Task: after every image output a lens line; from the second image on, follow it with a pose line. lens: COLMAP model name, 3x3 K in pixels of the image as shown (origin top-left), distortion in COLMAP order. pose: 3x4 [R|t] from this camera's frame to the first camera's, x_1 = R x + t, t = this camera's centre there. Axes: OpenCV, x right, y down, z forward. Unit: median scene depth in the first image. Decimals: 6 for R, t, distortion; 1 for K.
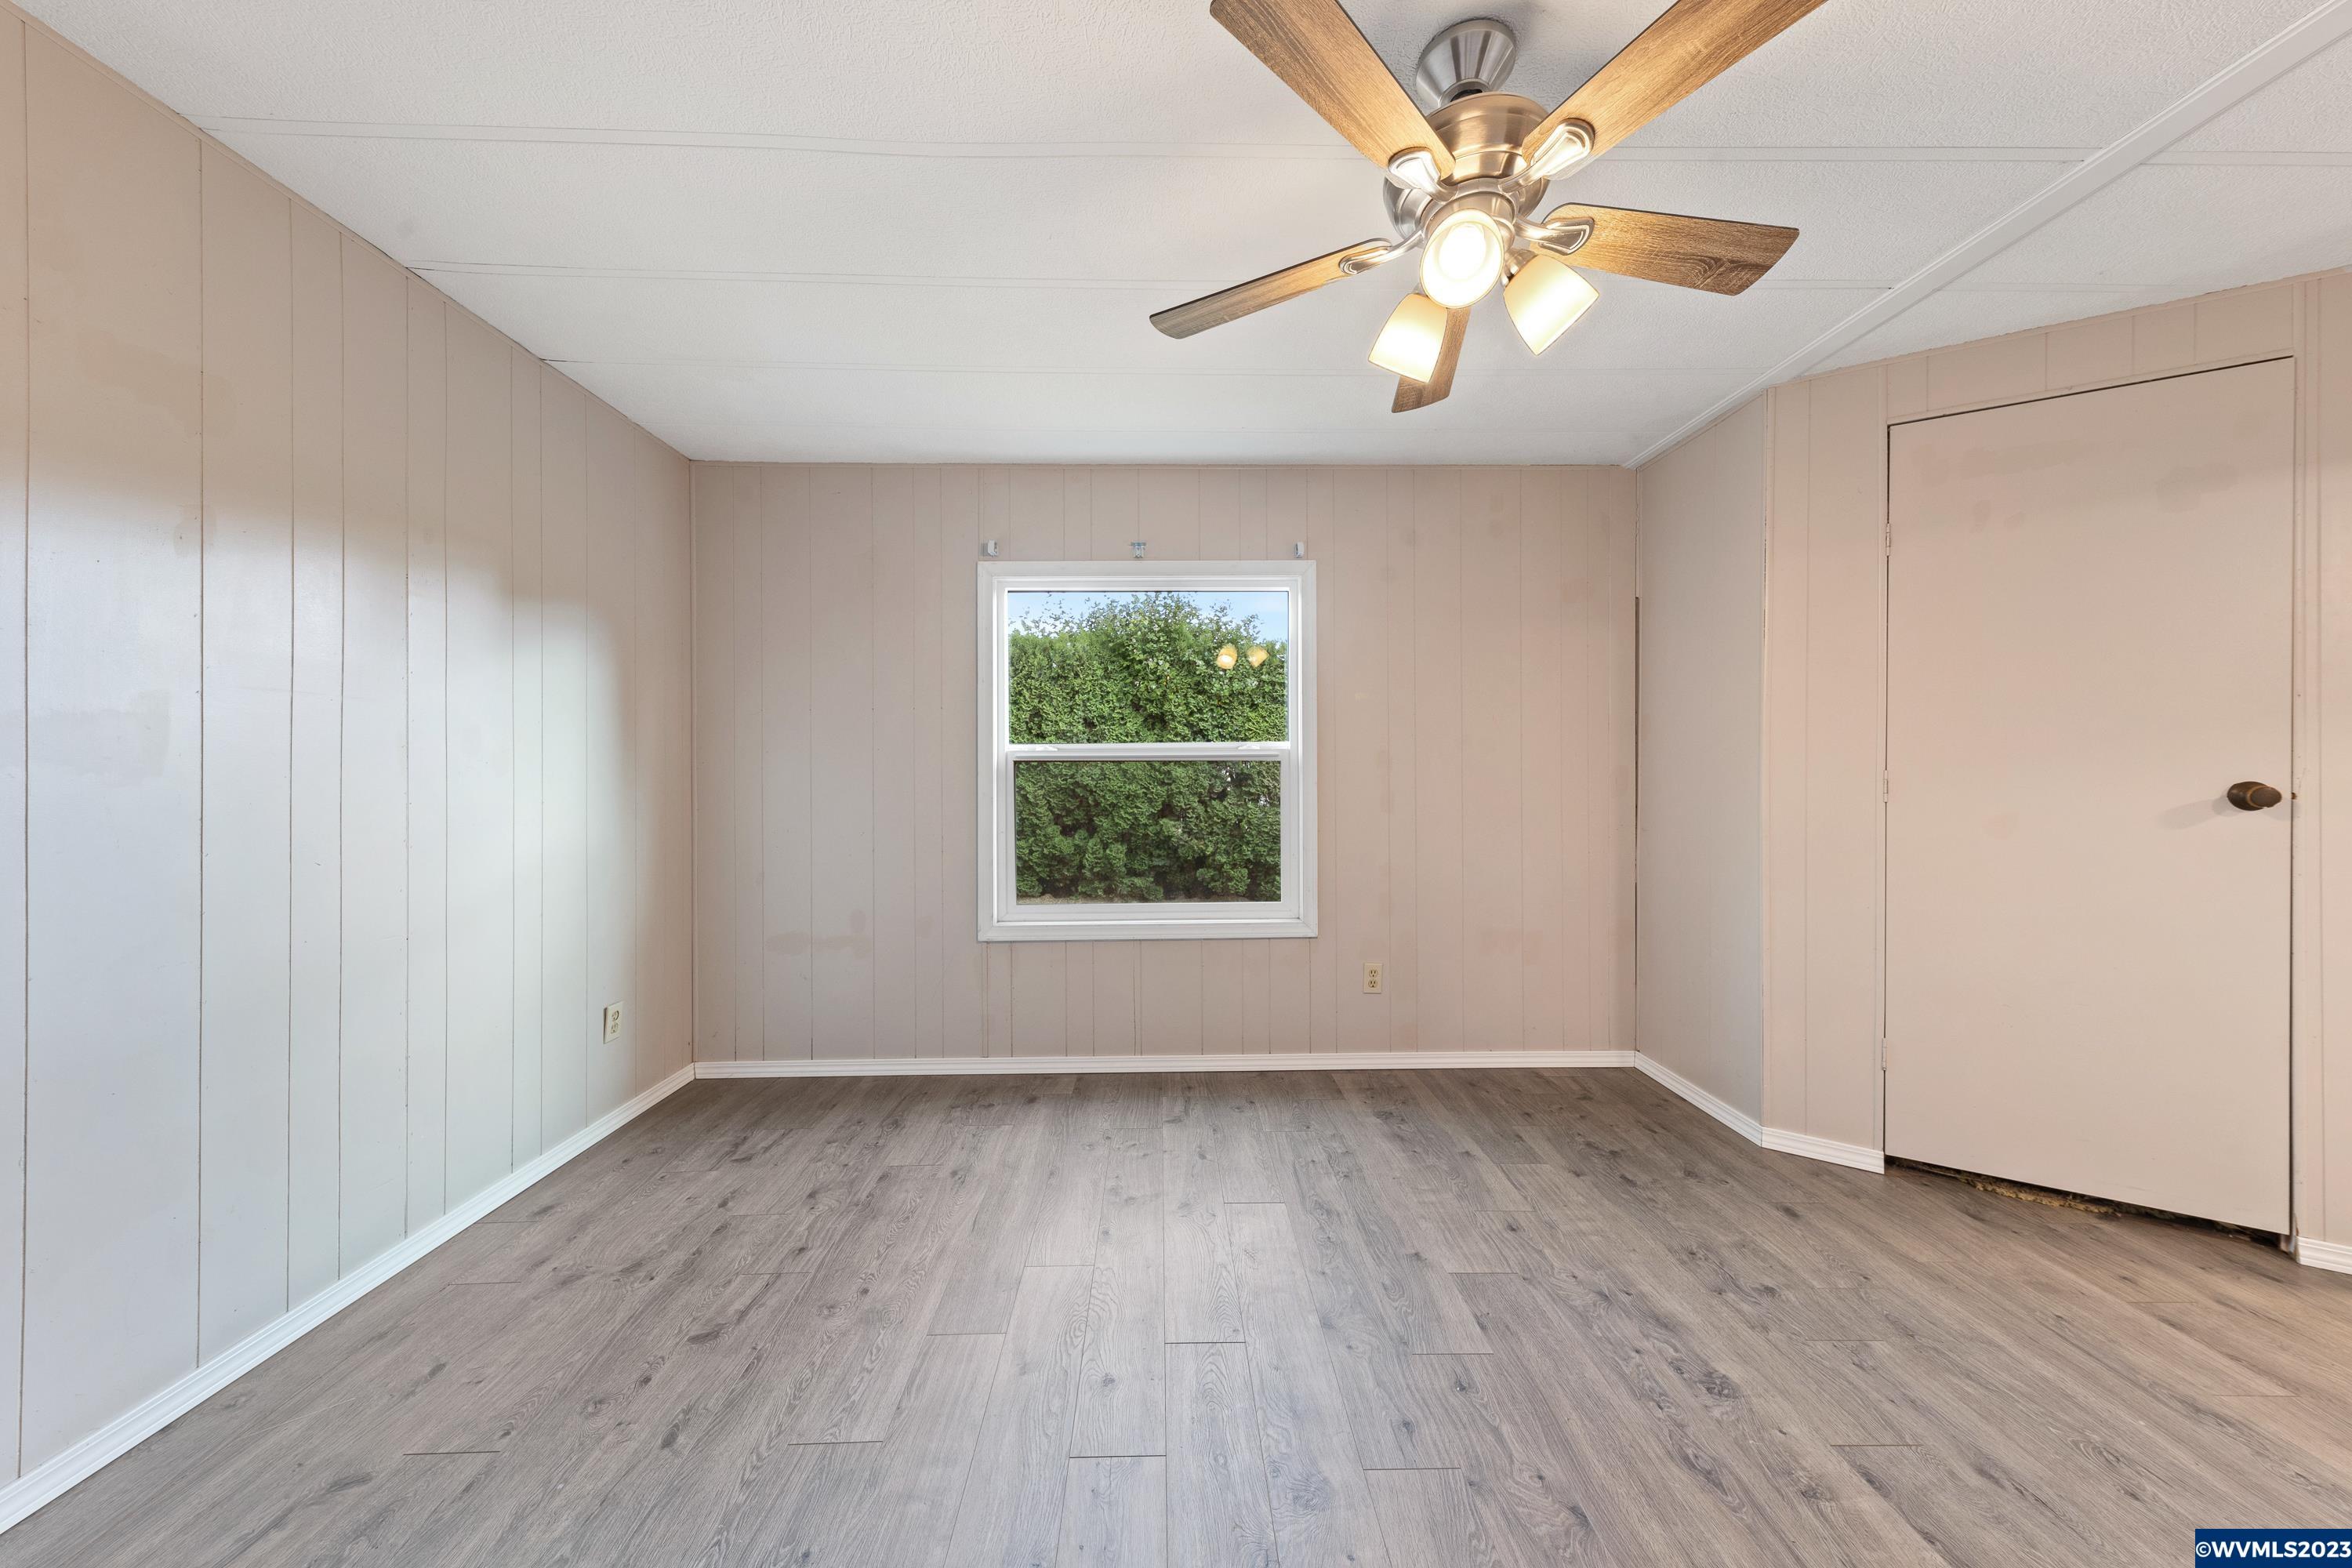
lens RADIAL K [[809.6, 0, 1162.9], [0, 809.6, 772.2], [0, 0, 1]] dist [0.013758, -0.004929]
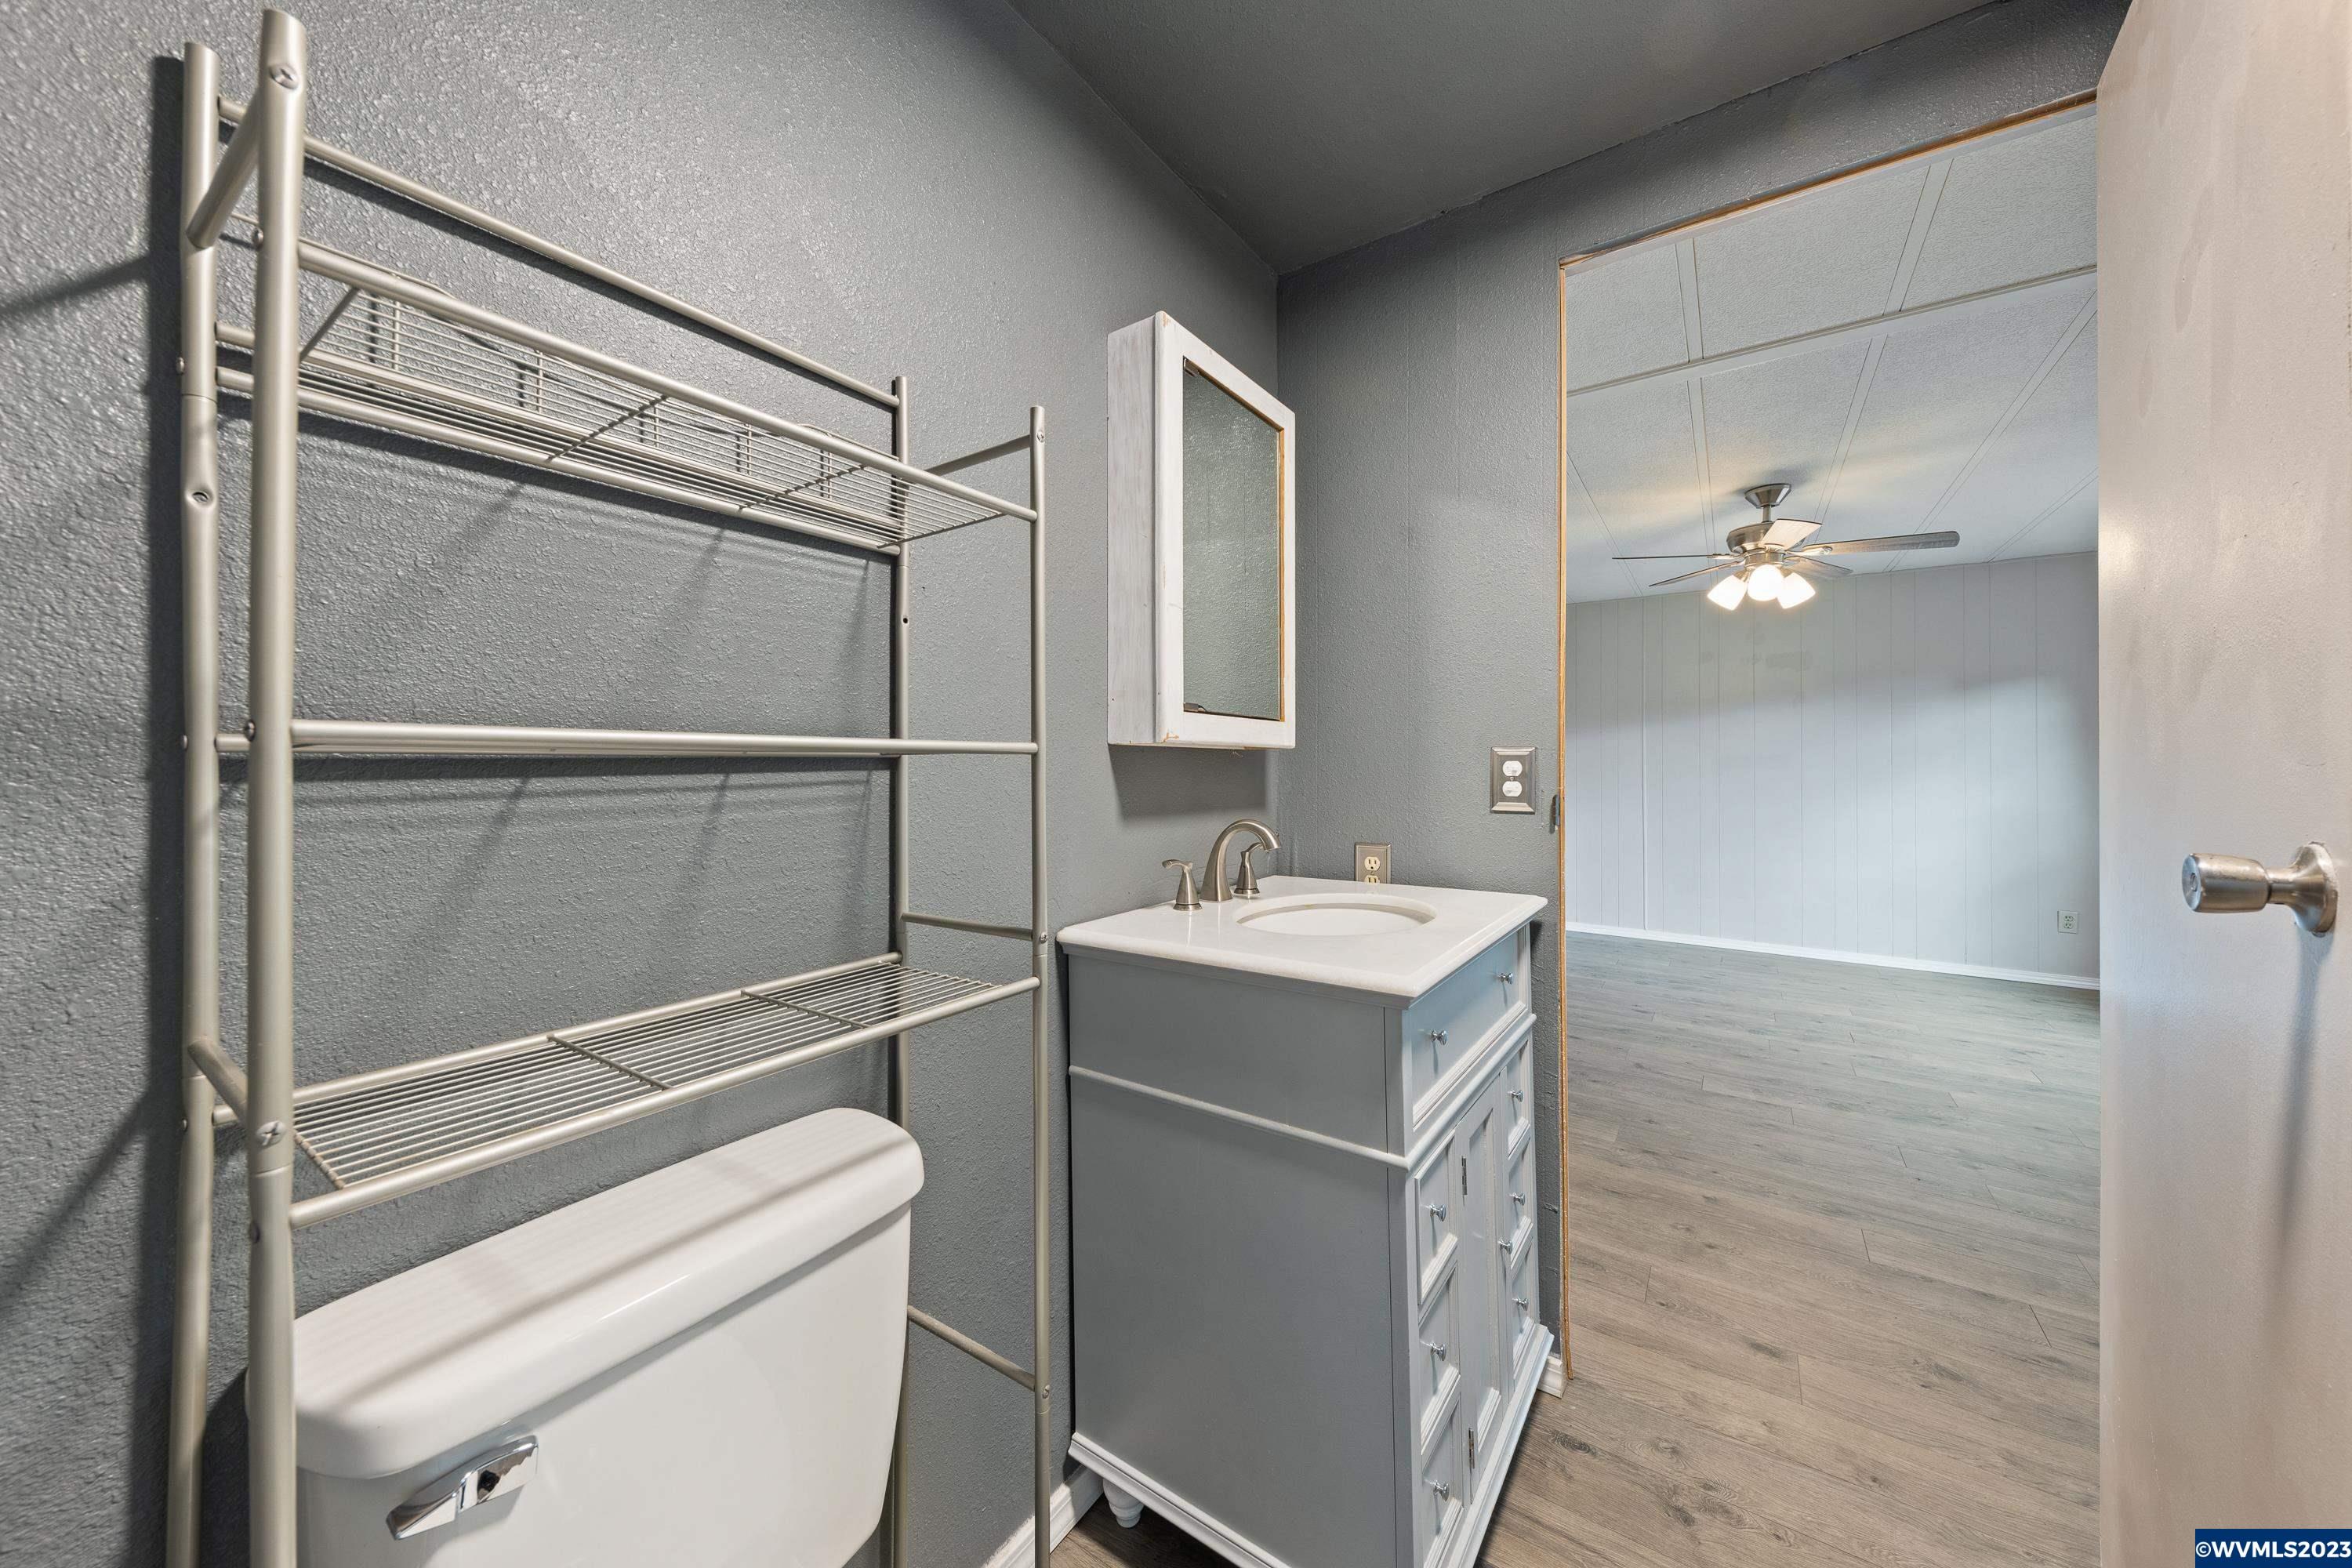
lens RADIAL K [[766.4, 0, 1169.5], [0, 766.4, 766.7], [0, 0, 1]] dist [0.000827, -0.002576]
pose [[-0.595614, 0.003664, -0.803263, 1.957297], [0.003772, 0.999991, 0.001764, -0.022195], [0.803262, -0.001980, -0.595622, 0.533287]]
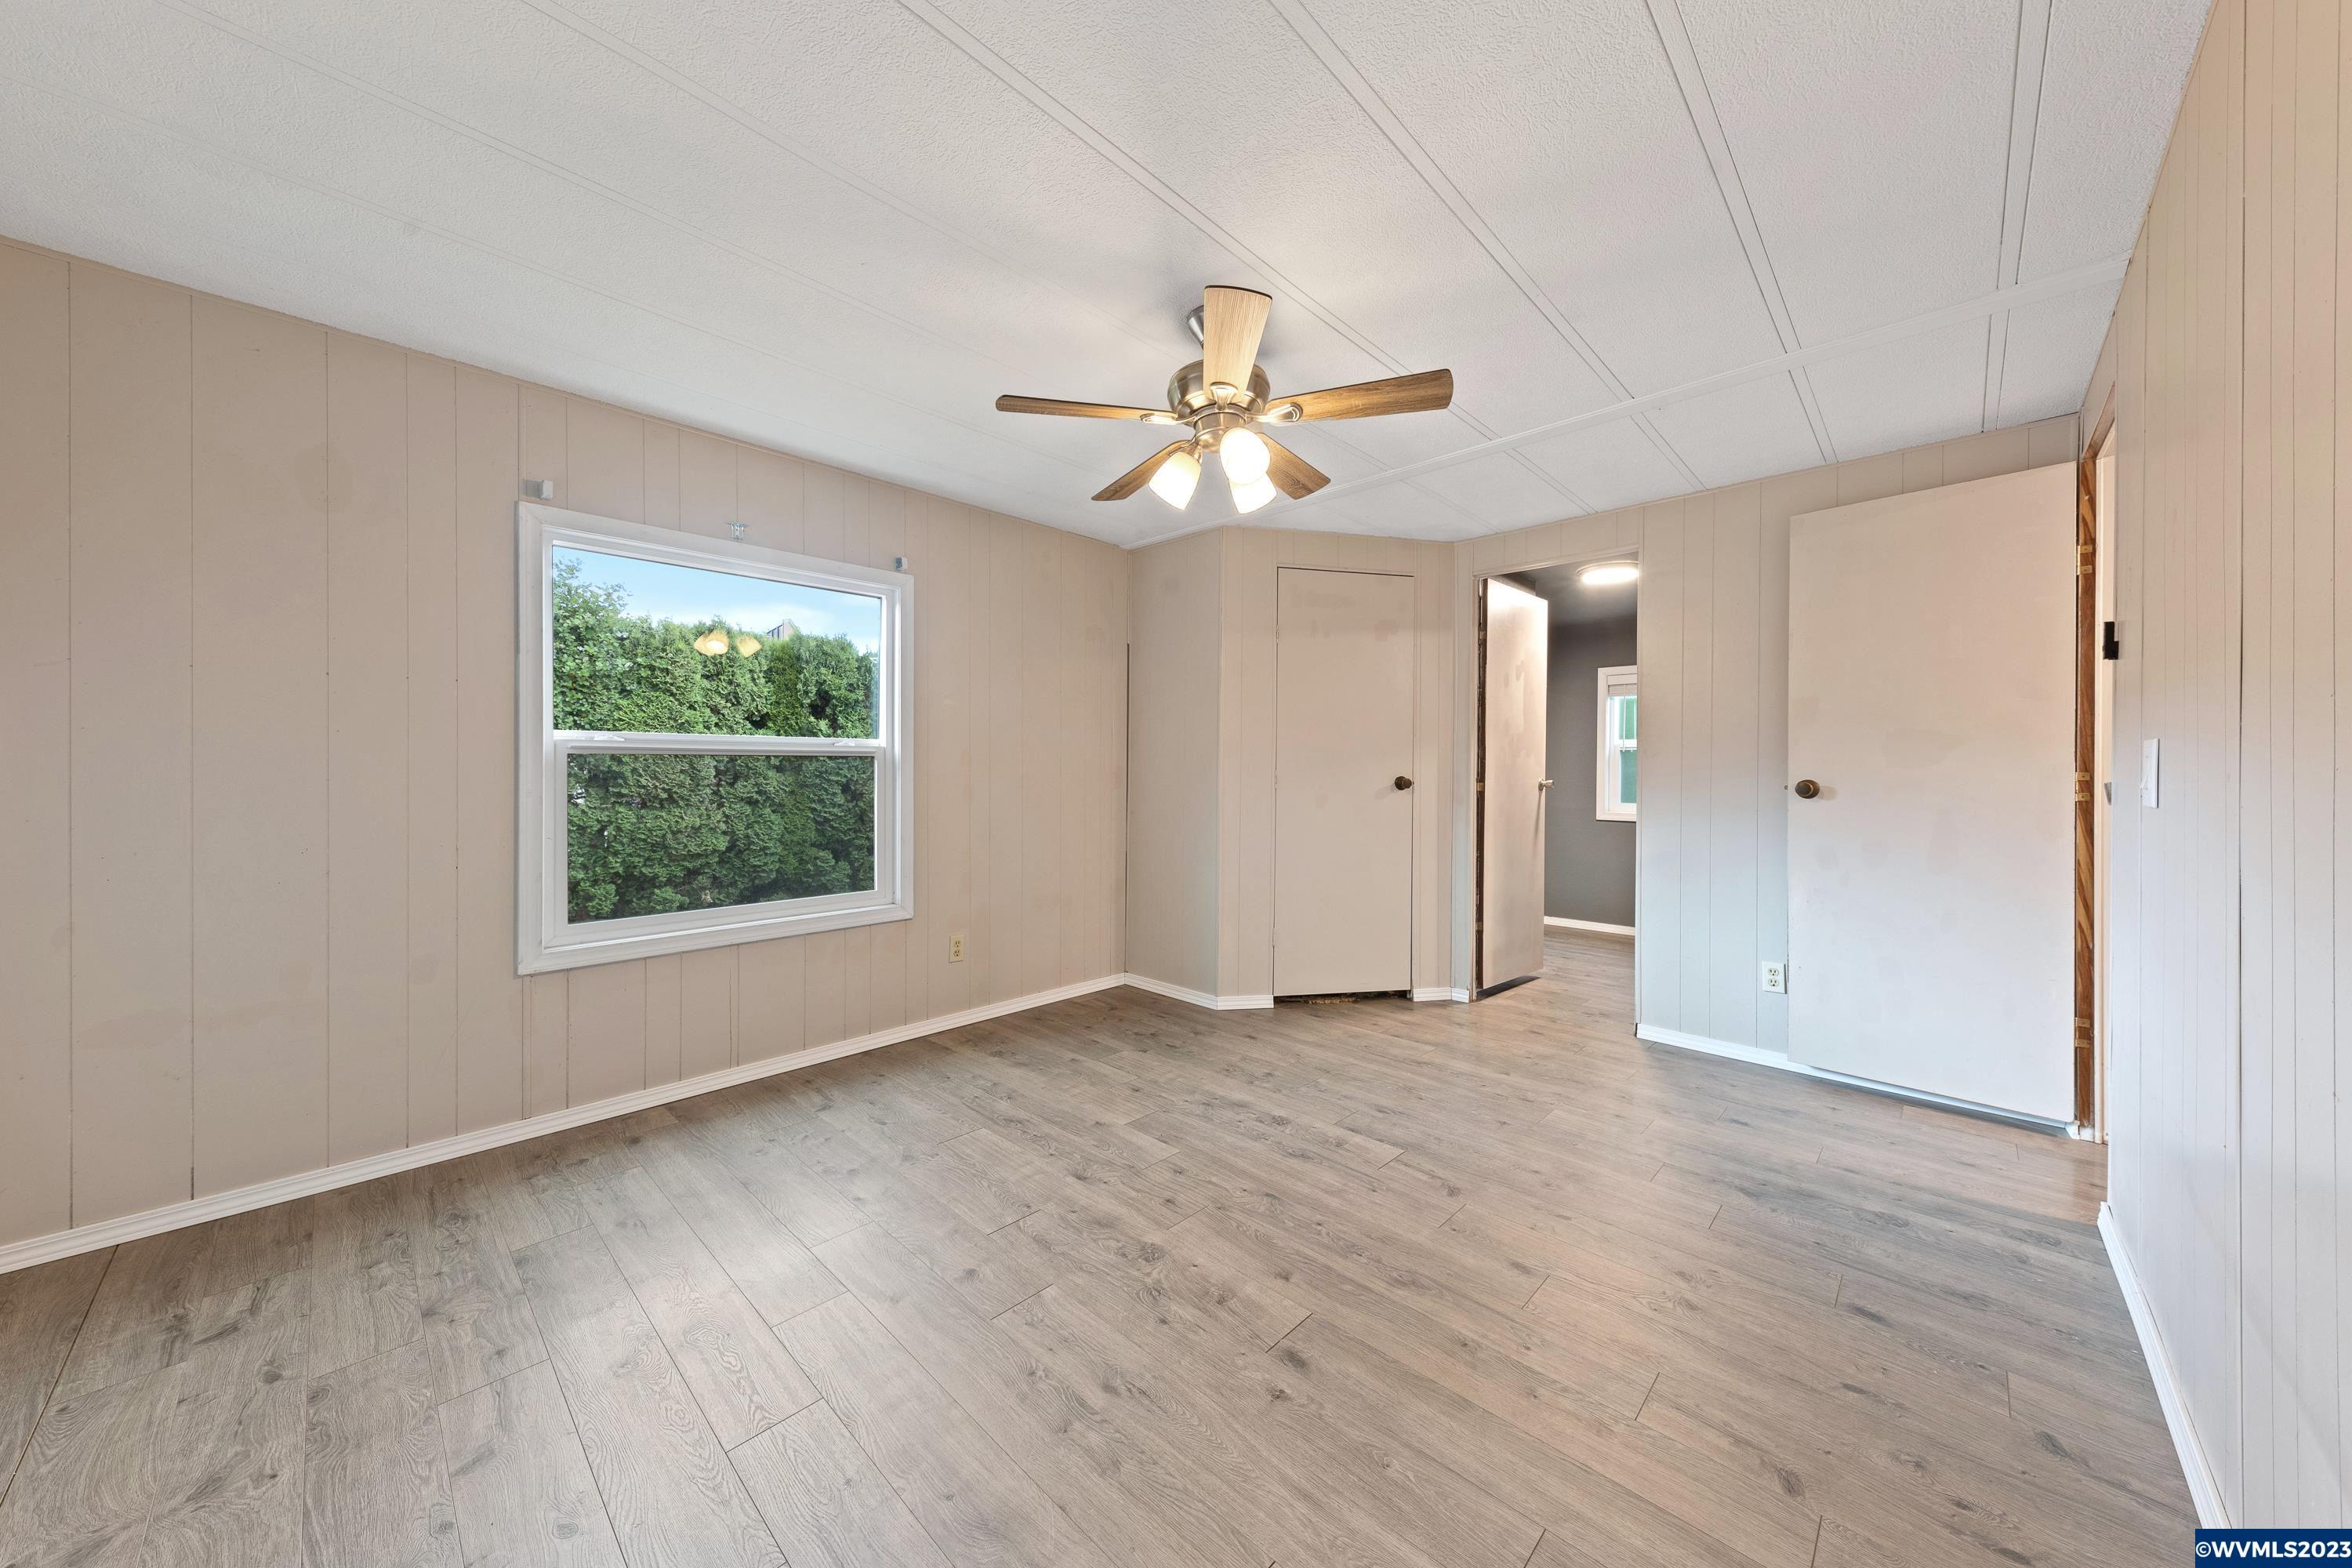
lens RADIAL K [[814.5, 0, 1166.9], [0, 814.5, 778.1], [0, 0, 1]] dist [0.005446, -0.003497]
pose [[0.702375, 0.000798, 0.711806, -0.477524], [-0.005555, 0.999975, 0.004360, 0.008101], [-0.711785, -0.007016, 0.702362, -0.029509]]
